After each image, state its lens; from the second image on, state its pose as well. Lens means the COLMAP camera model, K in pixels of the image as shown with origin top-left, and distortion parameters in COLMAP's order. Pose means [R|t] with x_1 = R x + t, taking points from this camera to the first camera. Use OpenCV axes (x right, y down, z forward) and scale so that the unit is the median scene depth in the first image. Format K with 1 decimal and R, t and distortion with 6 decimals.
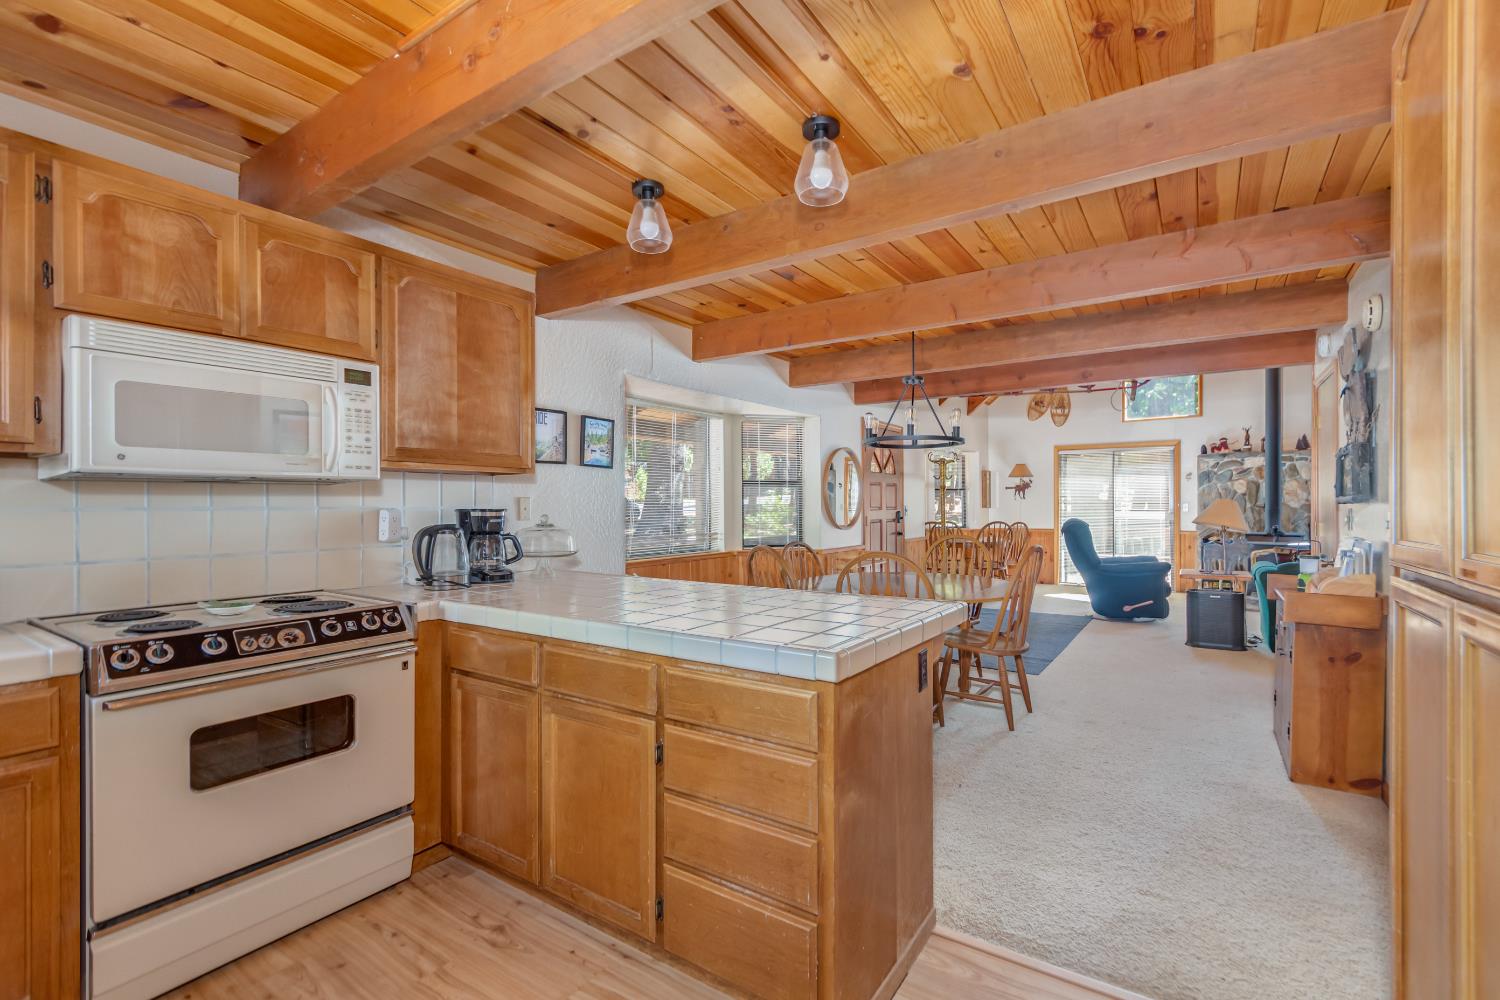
lens RADIAL K [[669.0, 0, 766.6], [0, 669.0, 504.8], [0, 0, 1]] dist [0.001498, -0.000270]
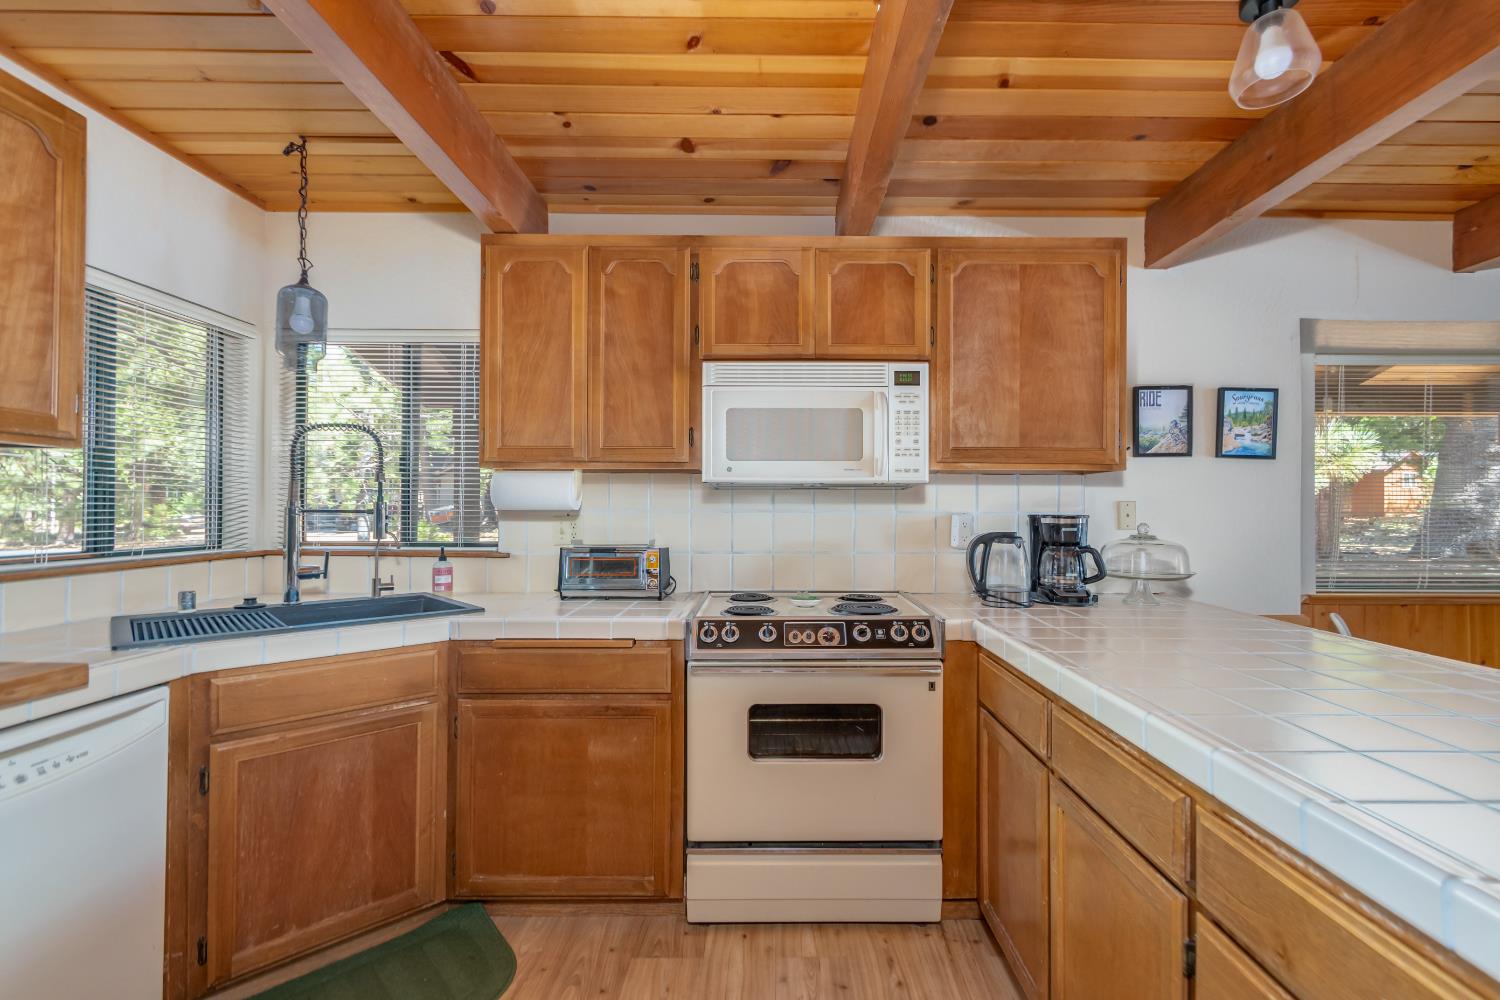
lens RADIAL K [[658.5, 0, 770.0], [0, 658.5, 503.7], [0, 0, 1]] dist [0.003173, -0.000097]
pose [[0.554892, -0.000464, -0.831922, 0.069408], [-0.006215, 0.999970, -0.004703, -0.001940], [0.831899, 0.007780, 0.554872, 0.271869]]
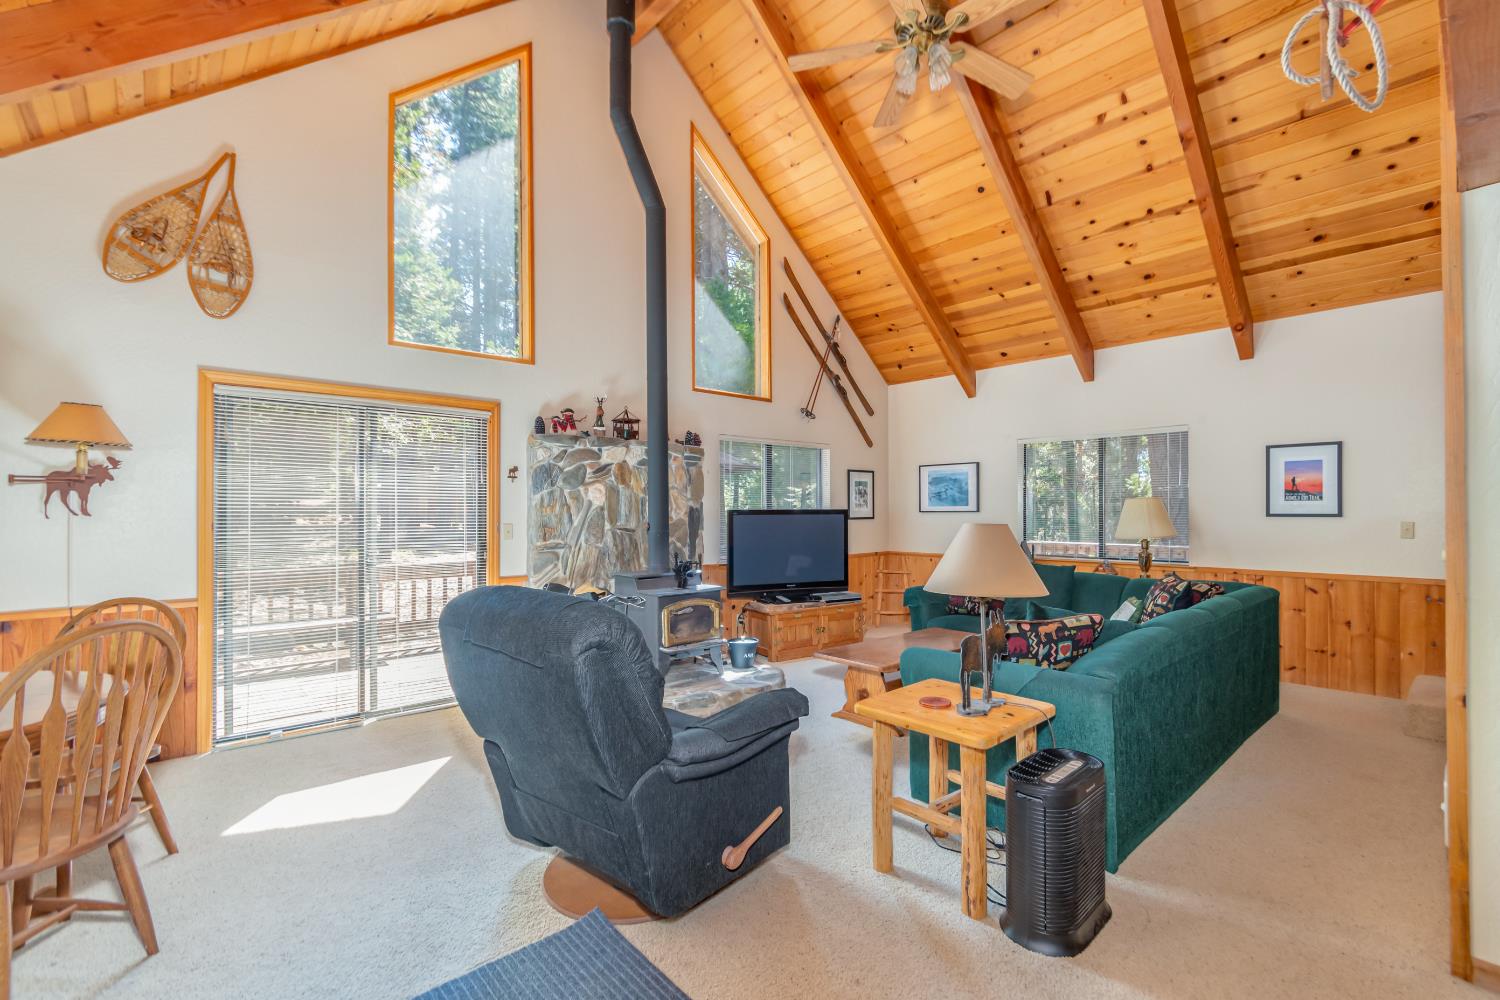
lens RADIAL K [[669.0, 0, 766.6], [0, 669.0, 504.8], [0, 0, 1]] dist [0.001498, -0.000270]
pose [[0.237599, 0.009314, 0.971319, 0.578636], [0.000449, 0.999953, -0.009699, -0.042184], [-0.971363, 0.002740, 0.237584, 2.342394]]
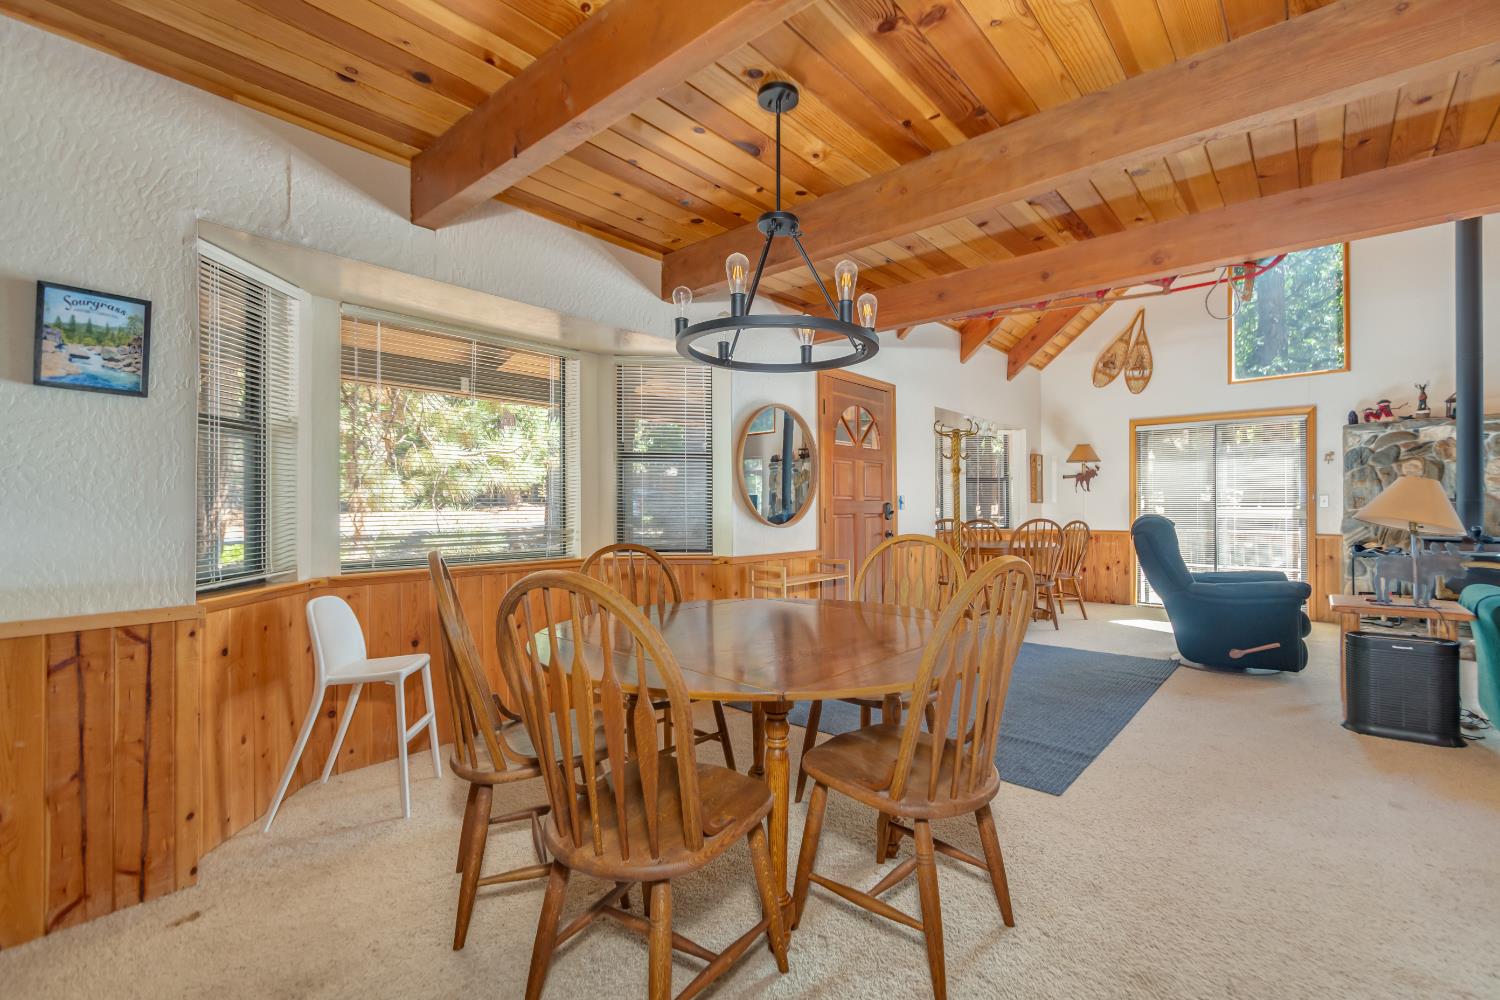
lens RADIAL K [[669.0, 0, 766.6], [0, 669.0, 504.8], [0, 0, 1]] dist [0.001498, -0.000270]
pose [[0.993258, 0.000633, -0.115923, 0.429282], [-0.001304, 0.999983, -0.005717, 0.043747], [0.115917, 0.005829, 0.993242, 0.798130]]
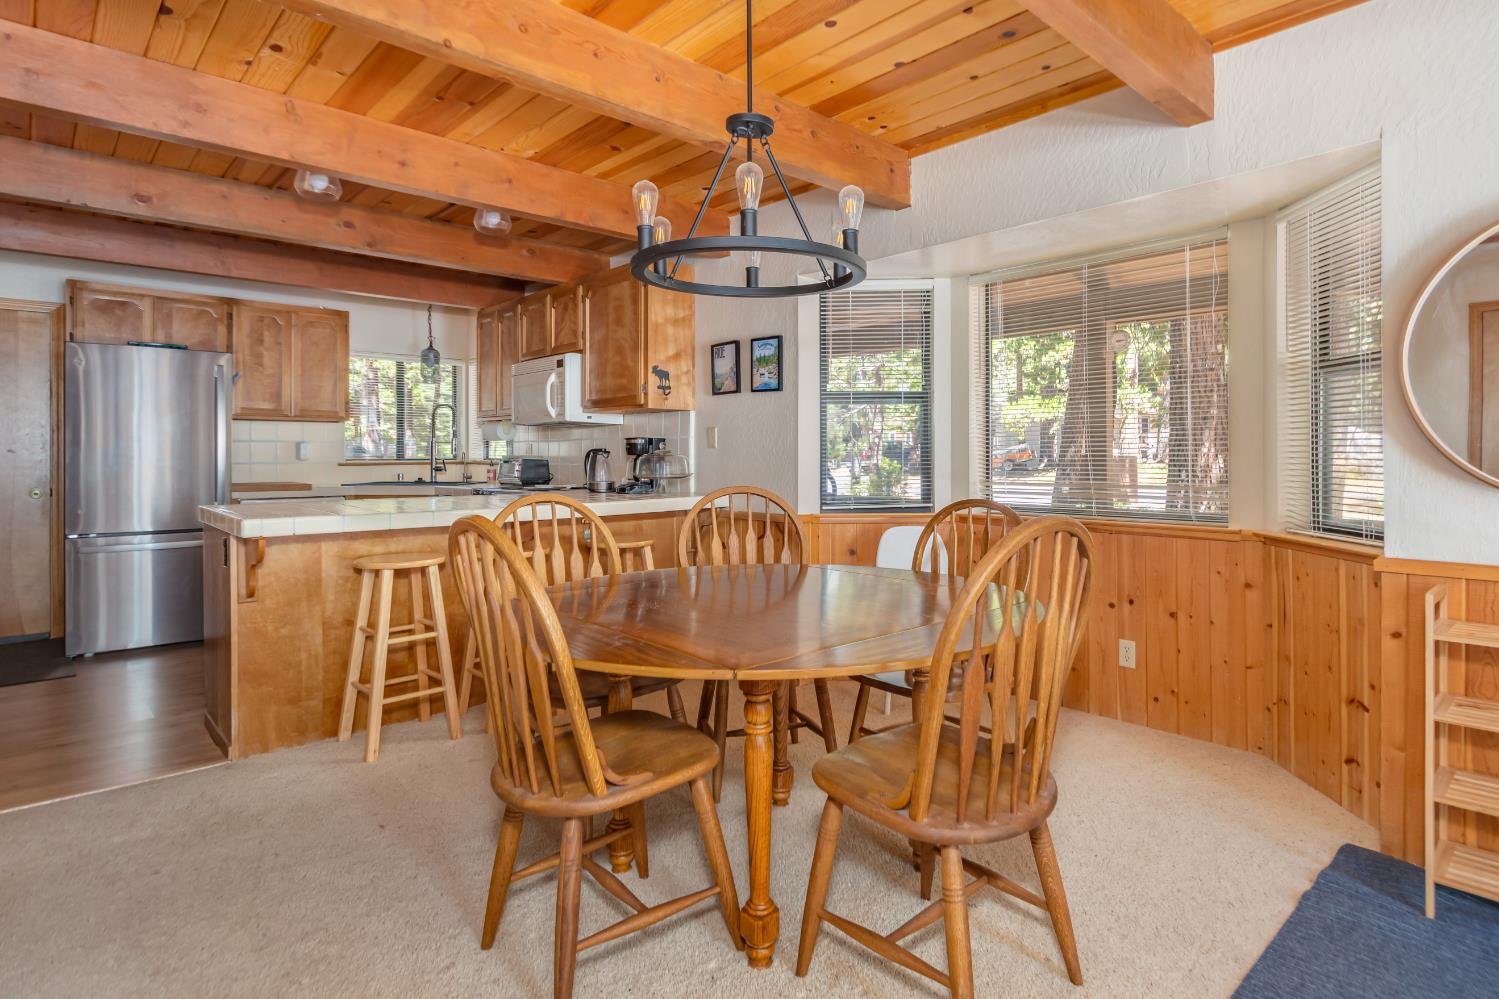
lens RADIAL K [[793.5, 0, 809.3], [0, 793.5, 453.2], [0, 0, 1]] dist [-0.002828, -0.002779]
pose [[-0.200991, 0.004072, -0.979585, 1.139188], [0.003296, 0.999989, 0.003481, 0.035306], [0.979588, -0.002529, -0.201002, 1.809714]]
